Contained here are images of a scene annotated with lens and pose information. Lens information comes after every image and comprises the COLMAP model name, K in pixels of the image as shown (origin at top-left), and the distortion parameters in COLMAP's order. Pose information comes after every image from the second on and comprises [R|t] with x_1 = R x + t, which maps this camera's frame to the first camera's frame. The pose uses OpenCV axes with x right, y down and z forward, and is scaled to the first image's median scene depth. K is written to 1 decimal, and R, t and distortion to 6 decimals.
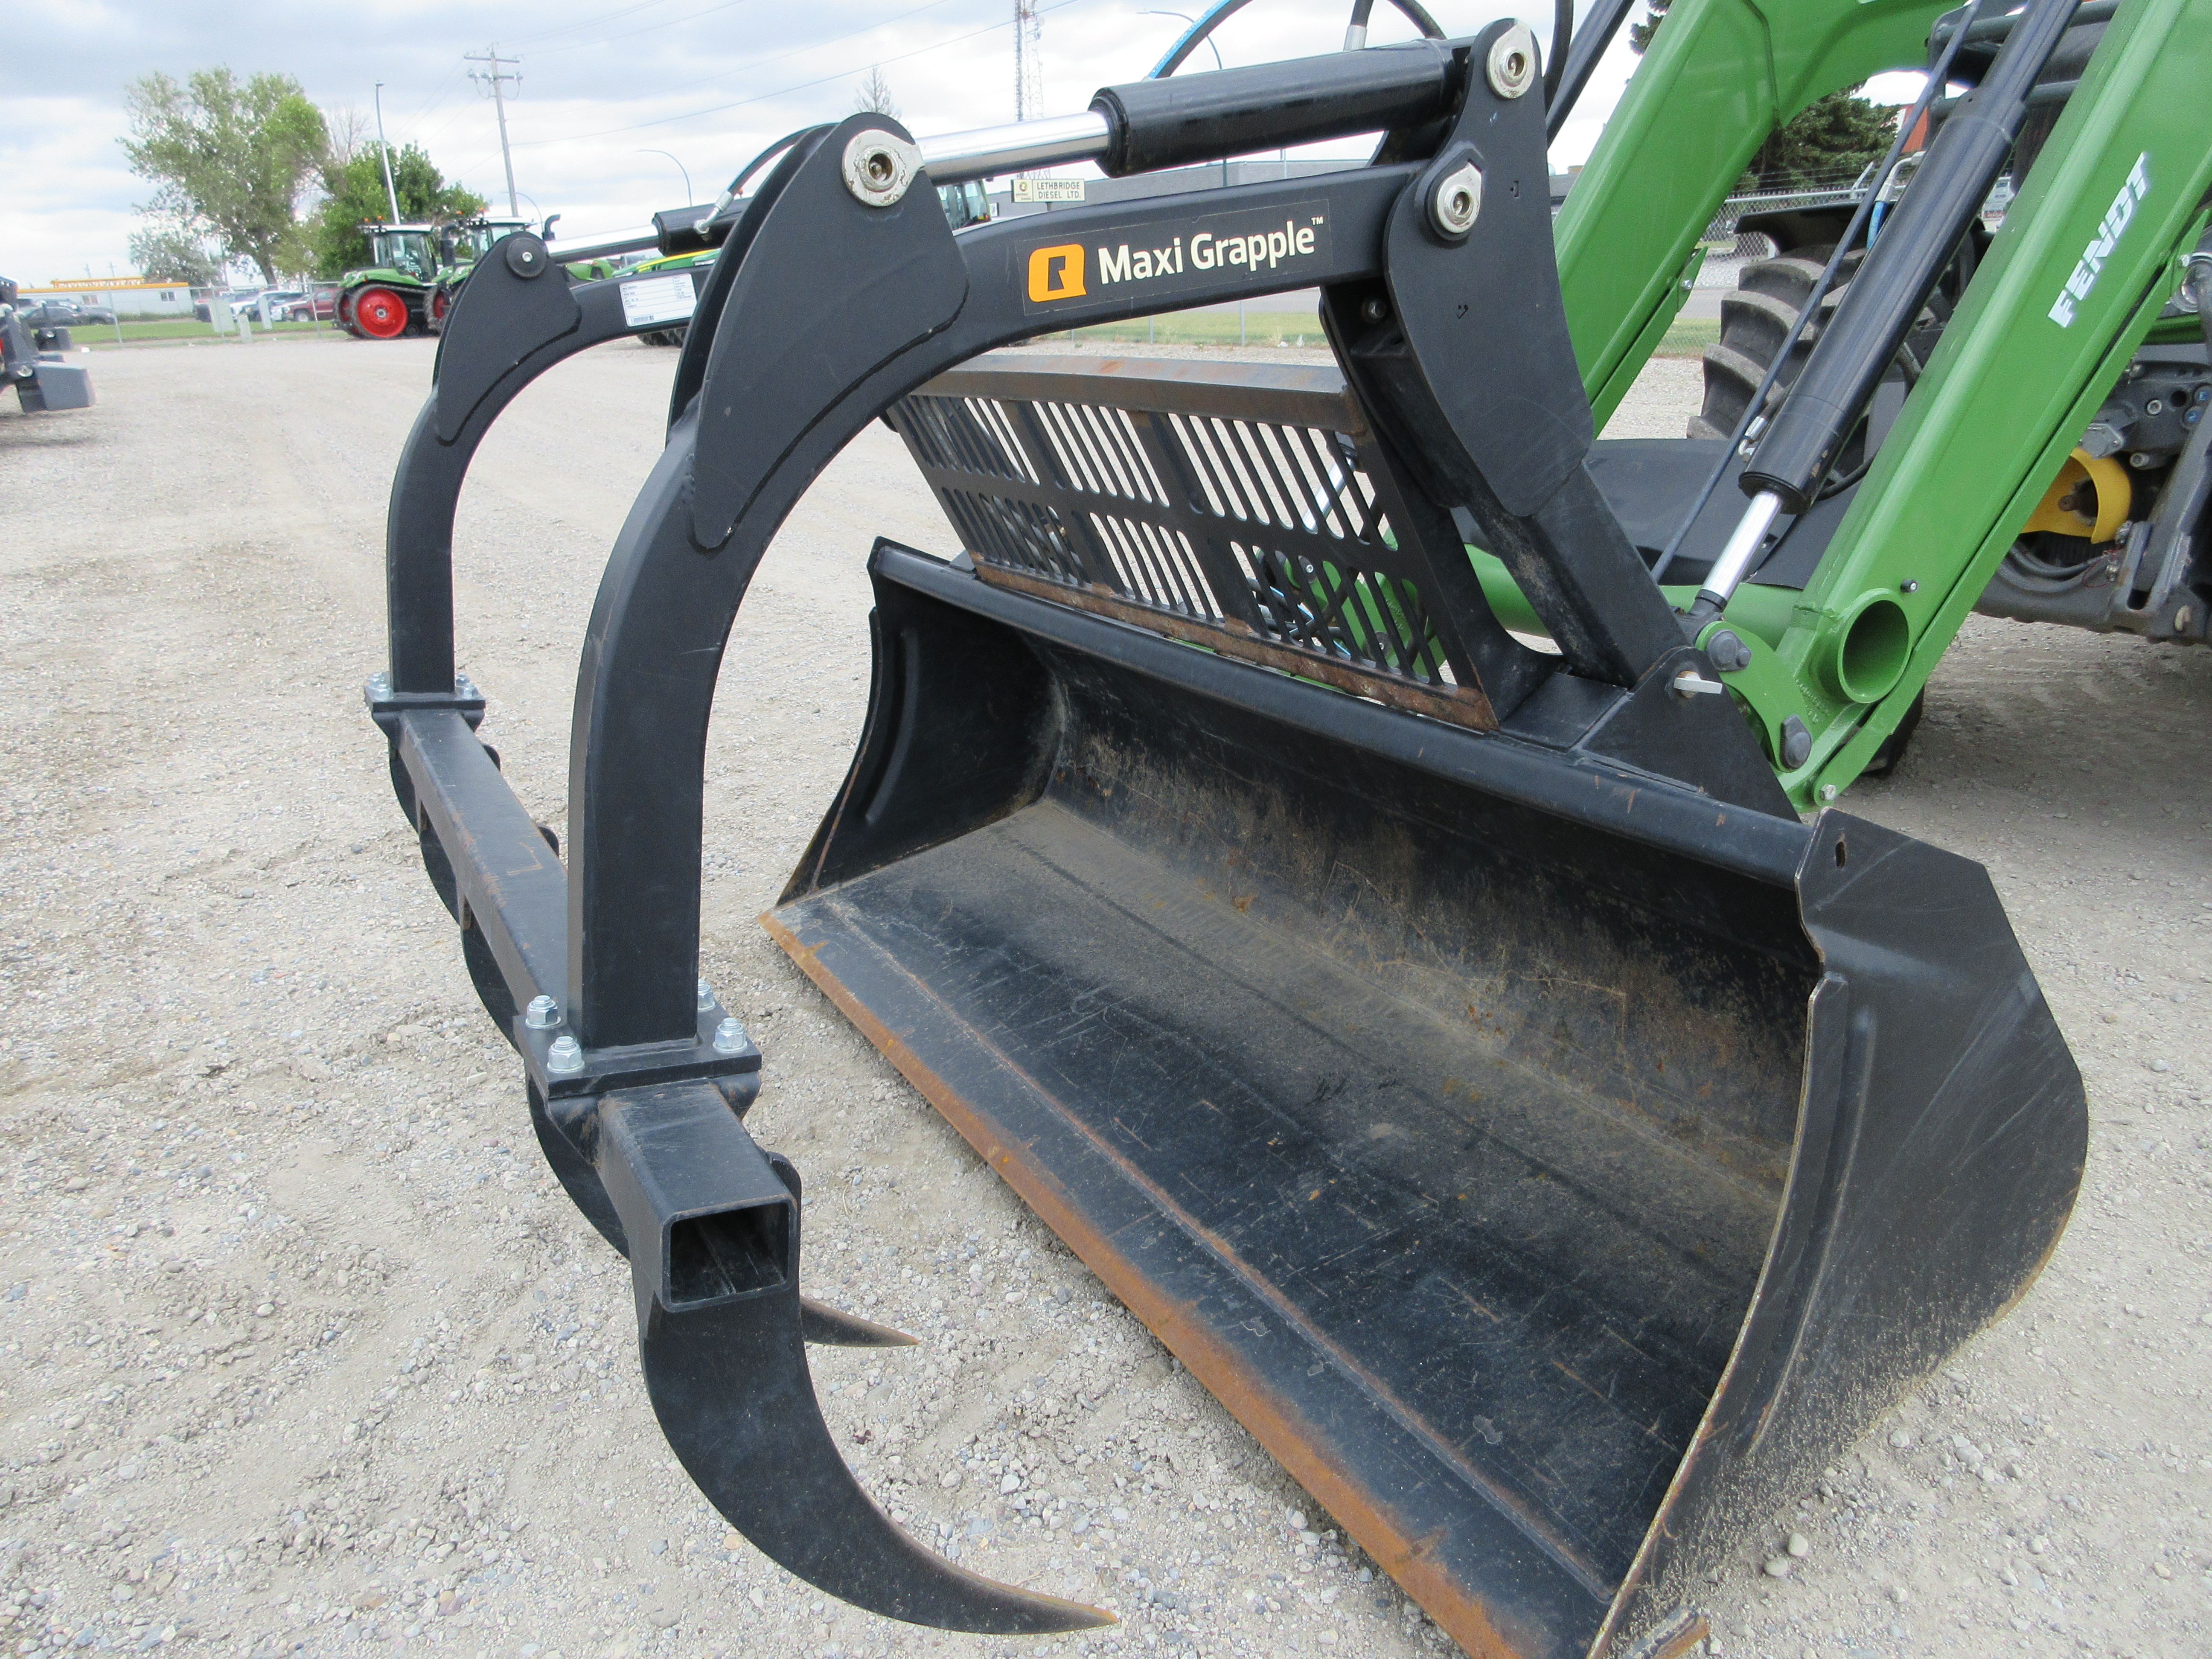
lens RADIAL K [[1648.4, 0, 1158.9], [0, 1648.4, 825.8], [0, 0, 1]] dist [-0.001494, 0.007139]
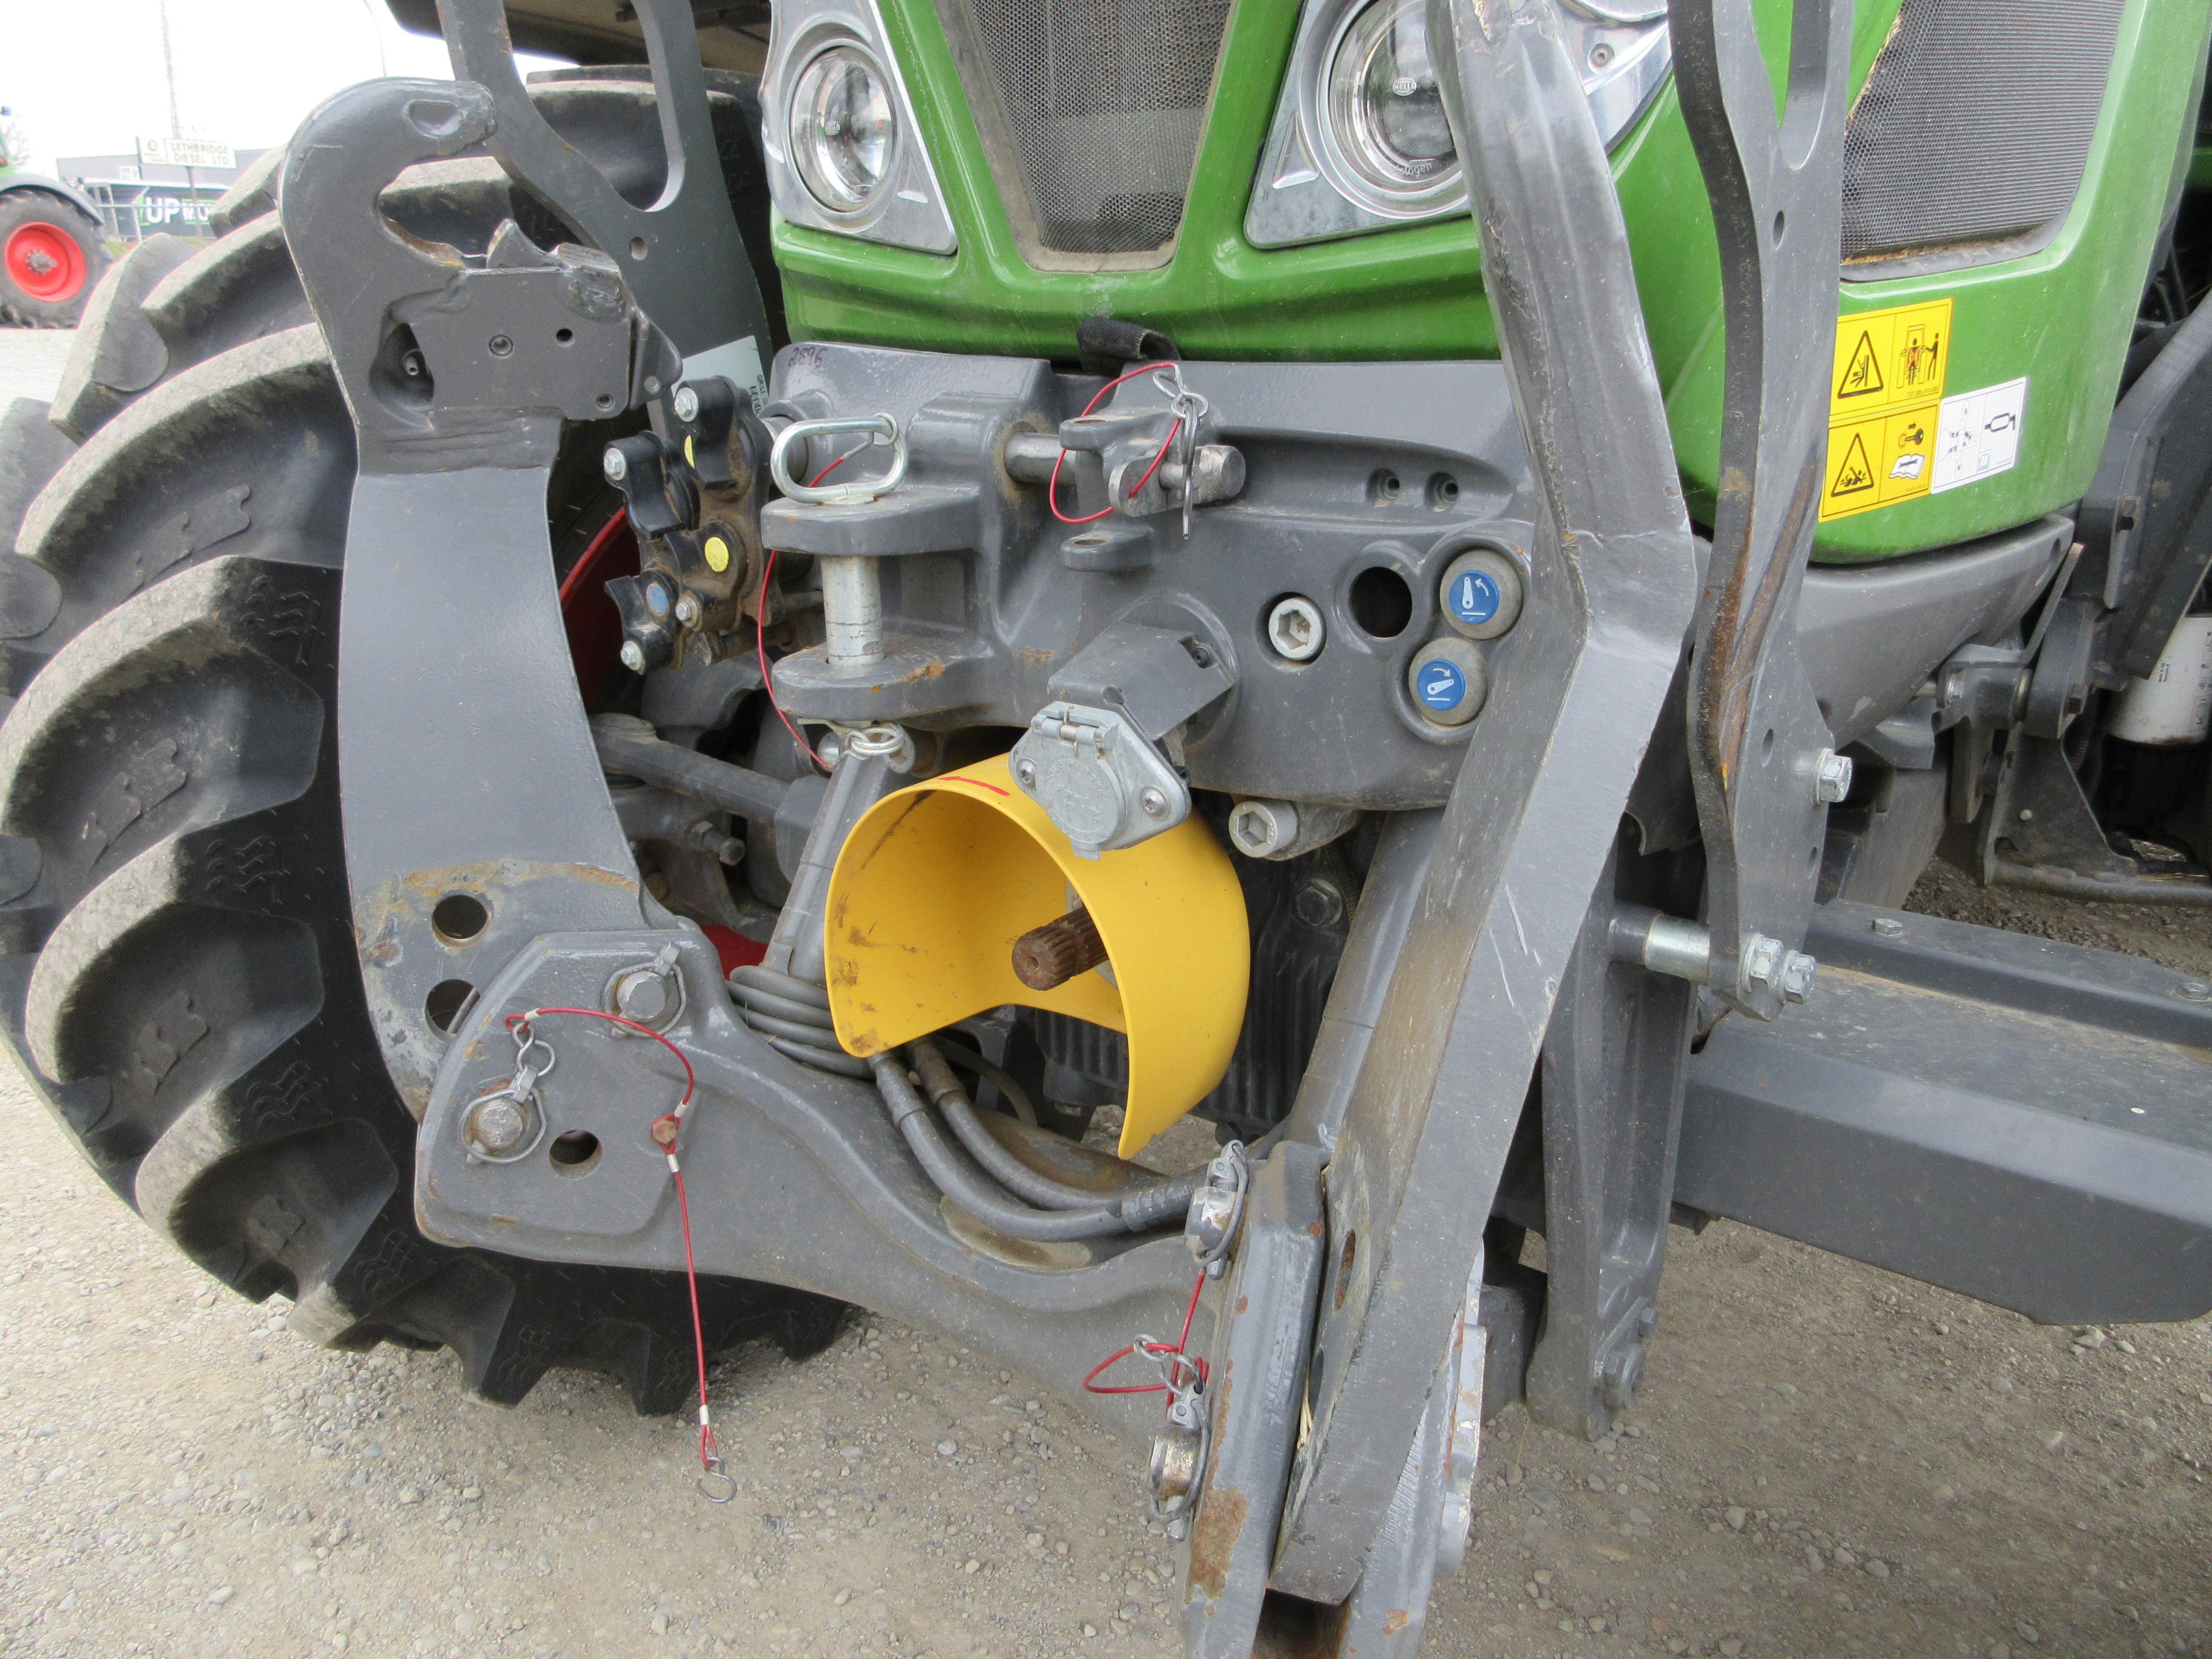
lens RADIAL K [[1648.4, 0, 1101.5], [0, 1648.4, 830.6], [0, 0, 1]] dist [-0.001494, 0.007139]
pose [[0.919806, -0.077648, 0.384614, 0.483641], [0.080106, 0.996740, 0.009654, -0.229269], [-0.384110, 0.021931, 0.923027, 0.790741]]
